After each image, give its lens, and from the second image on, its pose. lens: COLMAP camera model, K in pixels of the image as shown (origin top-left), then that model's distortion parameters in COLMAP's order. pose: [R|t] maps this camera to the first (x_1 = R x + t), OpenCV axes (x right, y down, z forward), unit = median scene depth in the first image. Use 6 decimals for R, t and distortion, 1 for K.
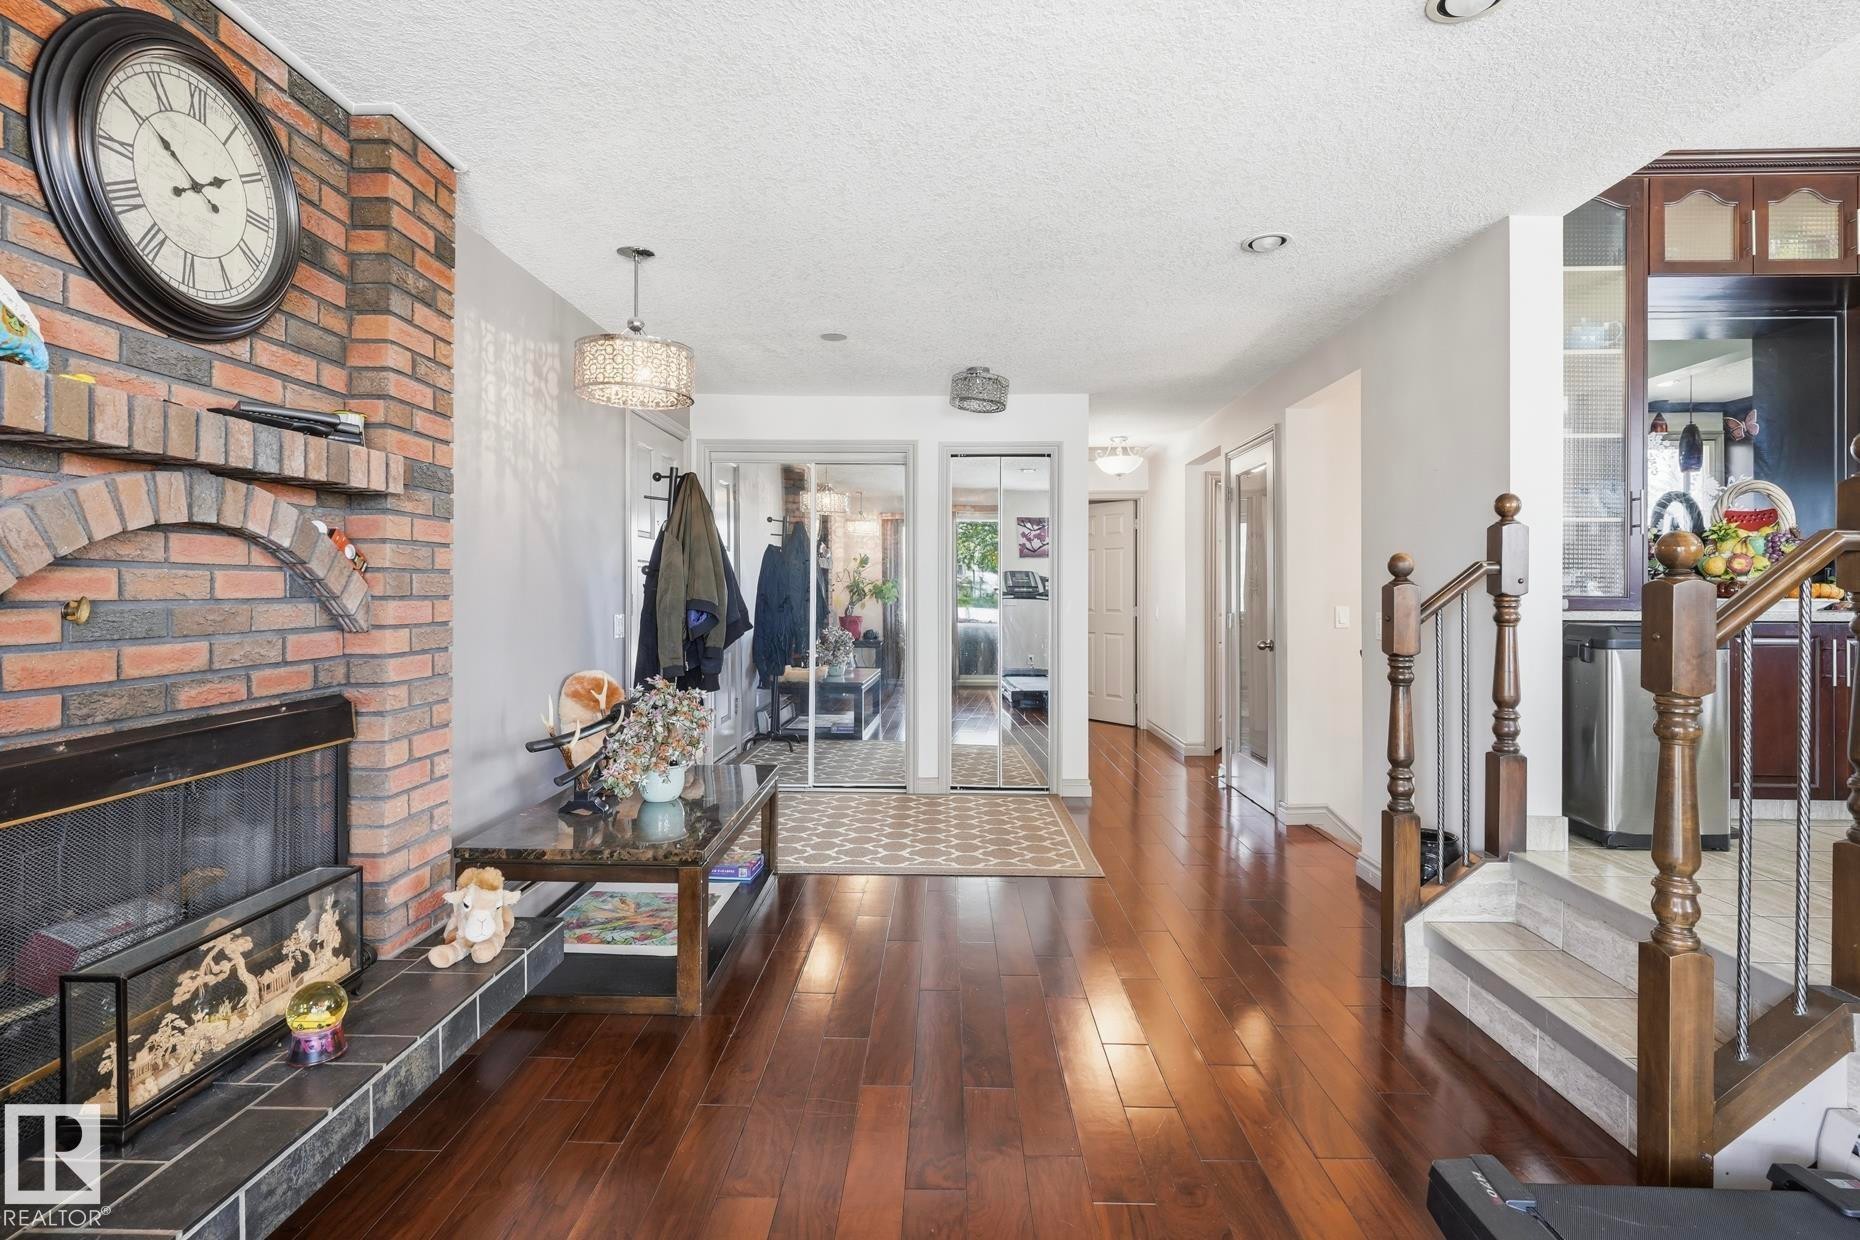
lens RADIAL K [[894.9, 0, 928.2], [0, 894.9, 603.4], [0, 0, 1]] dist [-0.004314, 0.000160]
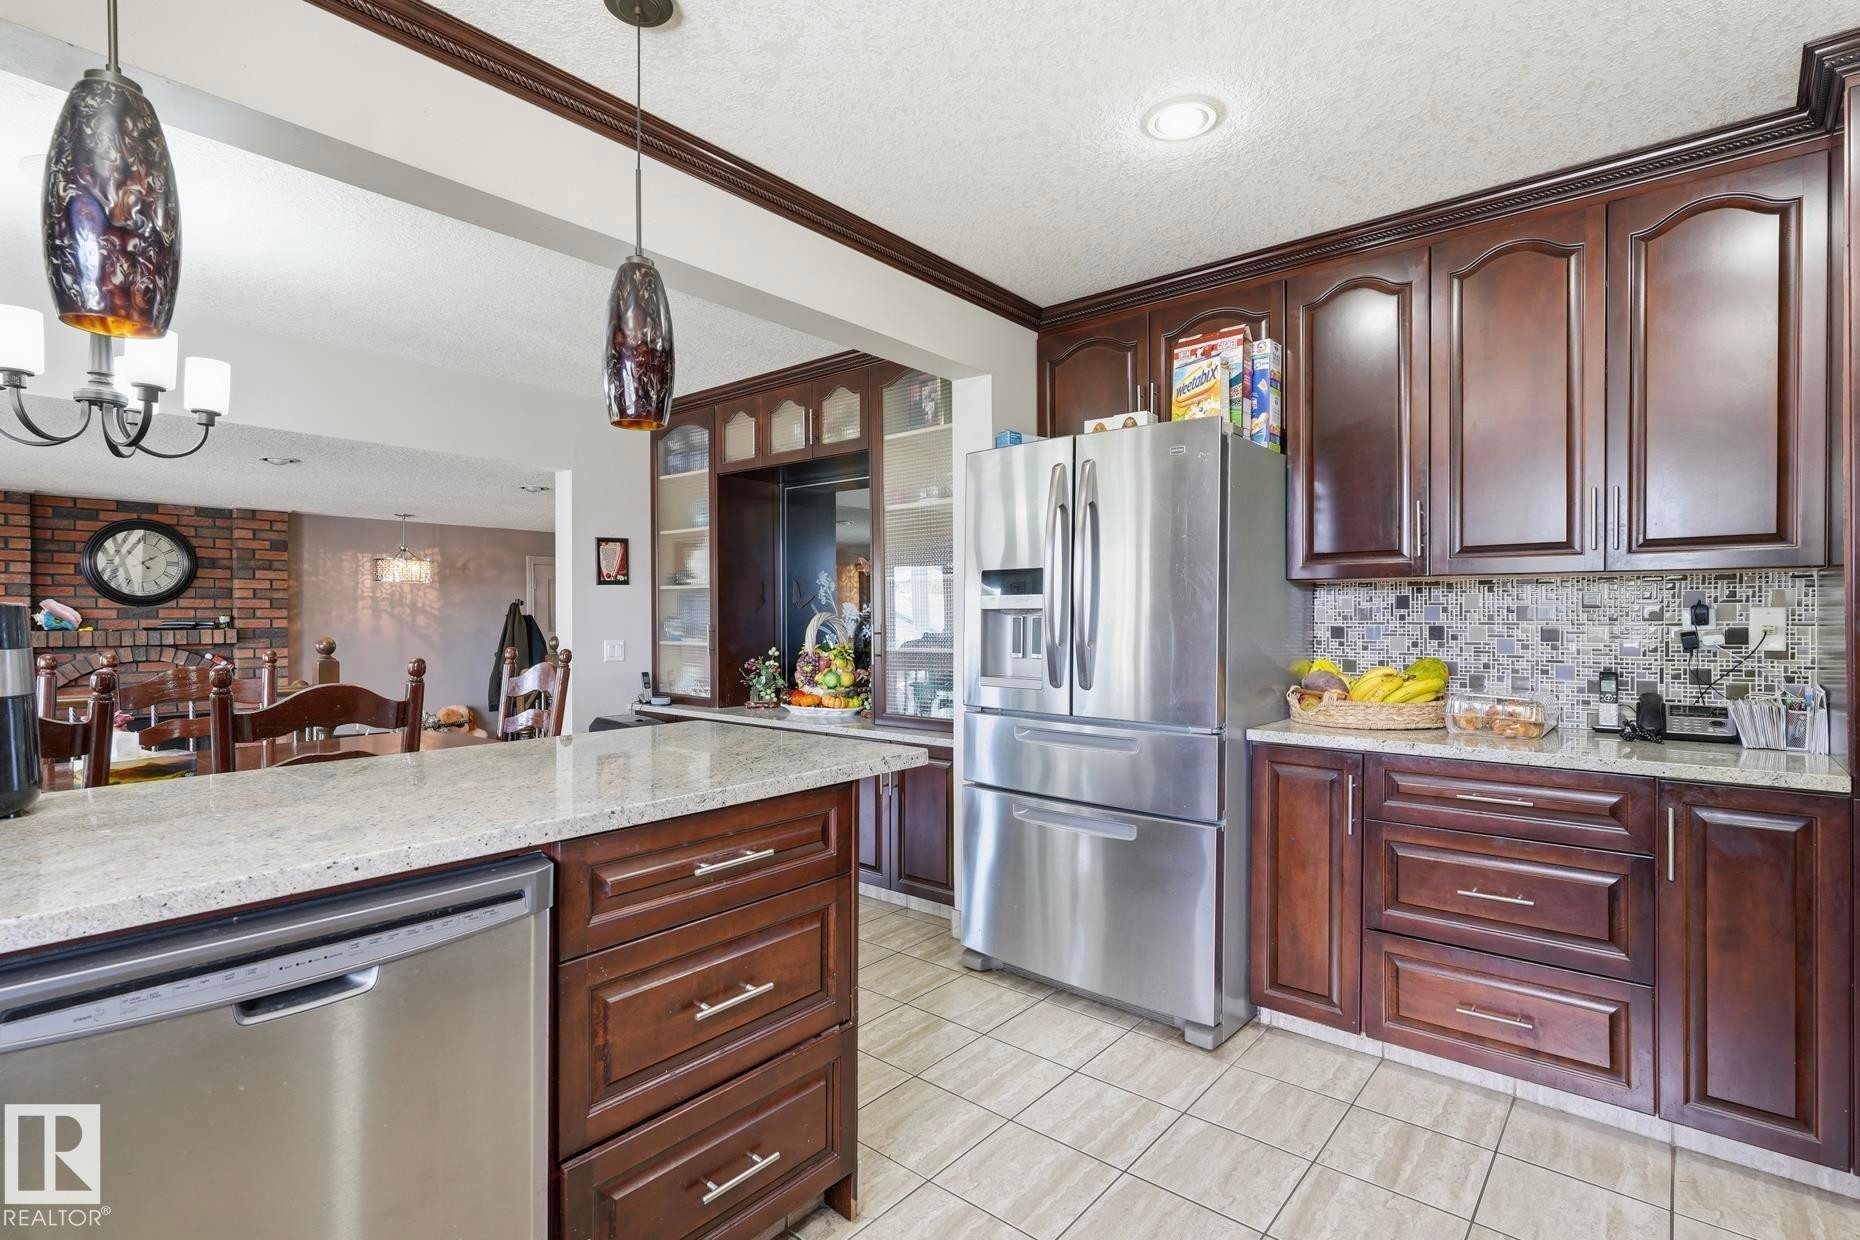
lens RADIAL K [[894.9, 0, 928.2], [0, 894.9, 622.6], [0, 0, 1]] dist [-0.004314, 0.000160]
pose [[0.775647, 0.003232, -0.631158, 2.350376], [-0.008792, 0.999945, -0.005684, -0.152700], [0.631106, 0.009958, 0.775633, 0.150852]]
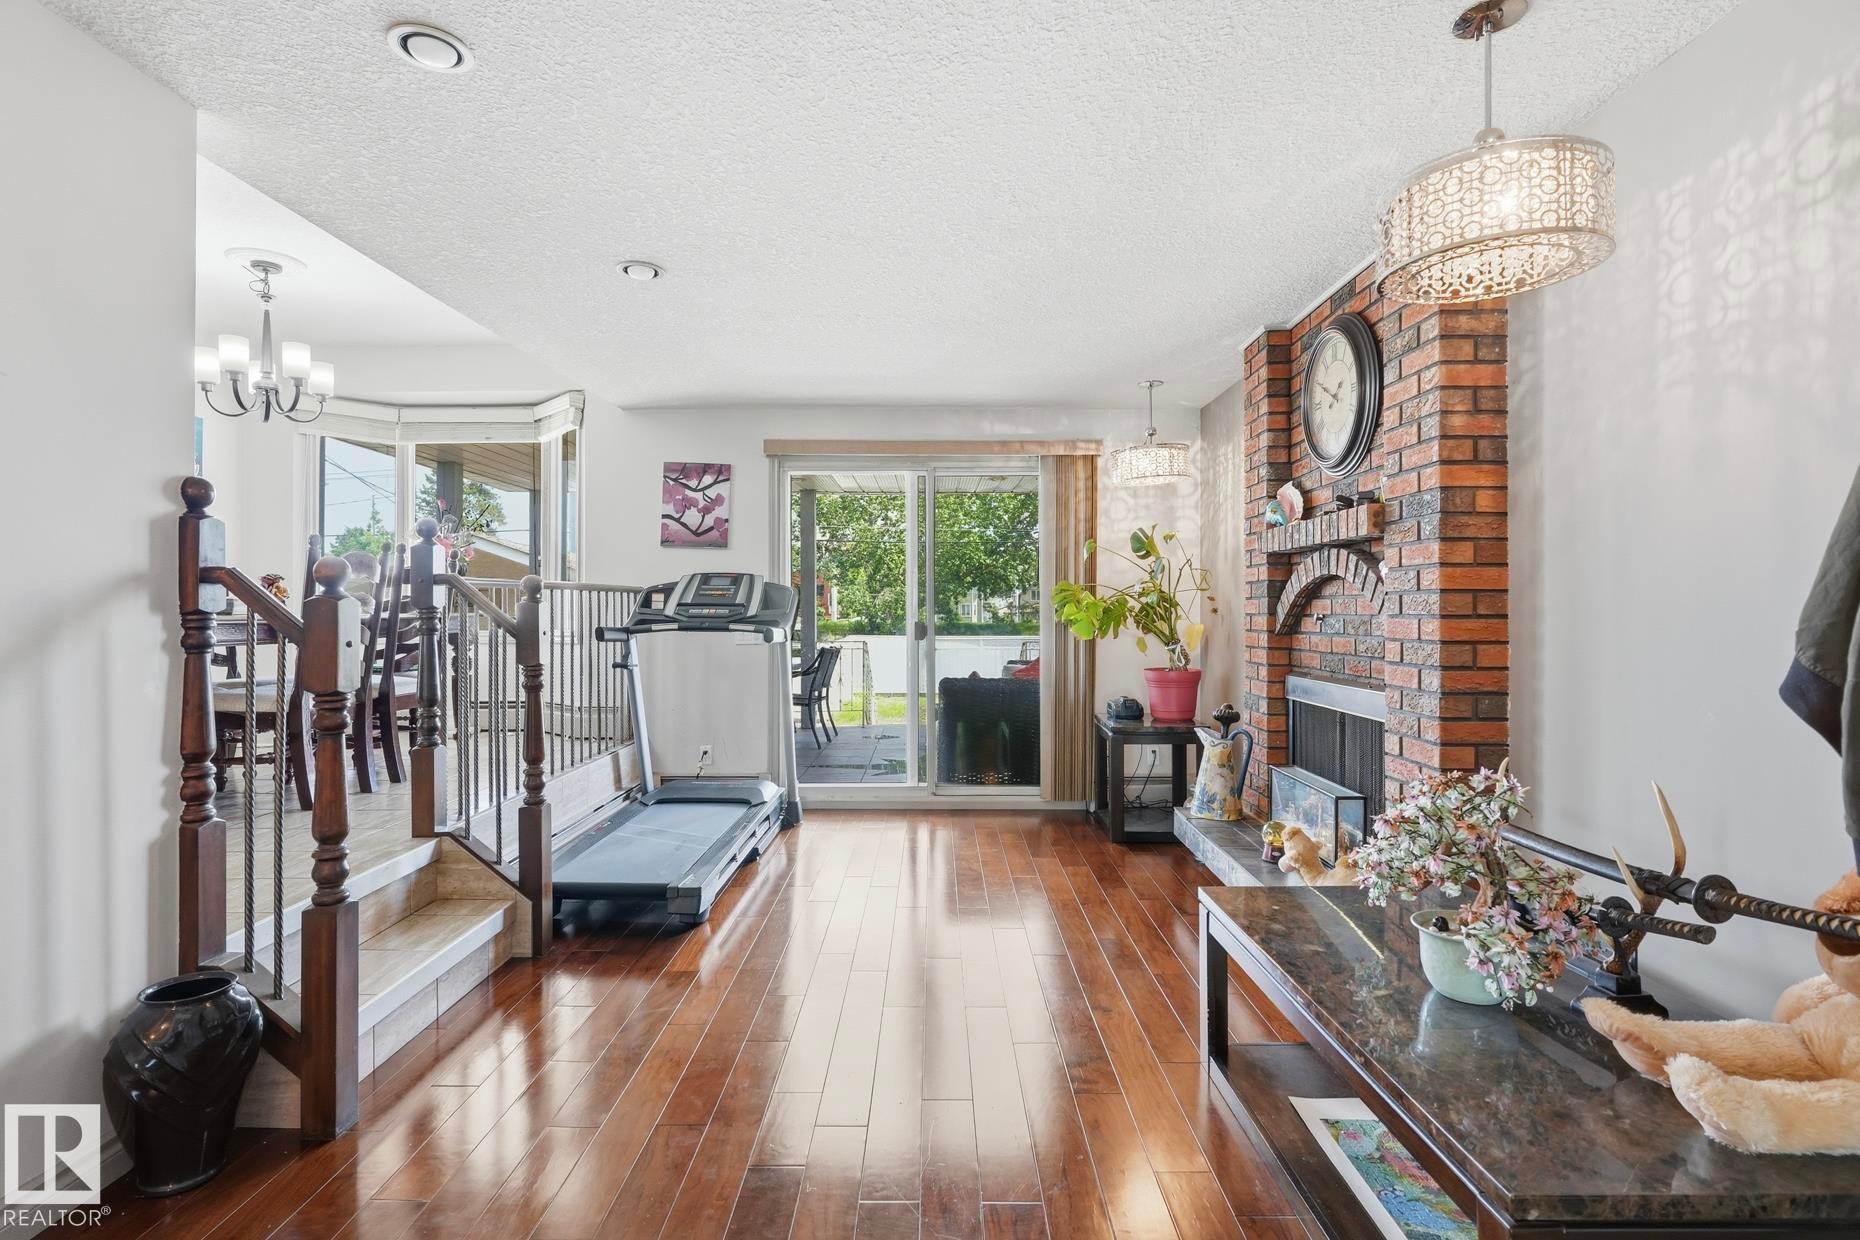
lens RADIAL K [[894.9, 0, 930.6], [0, 894.9, 615.3], [0, 0, 1]] dist [-0.004314, 0.000160]
pose [[-0.999862, 0.002242, -0.016471, 0.048320], [0.001963, 0.999855, 0.016928, -0.024051], [0.016506, 0.016894, -0.999721, 1.831817]]
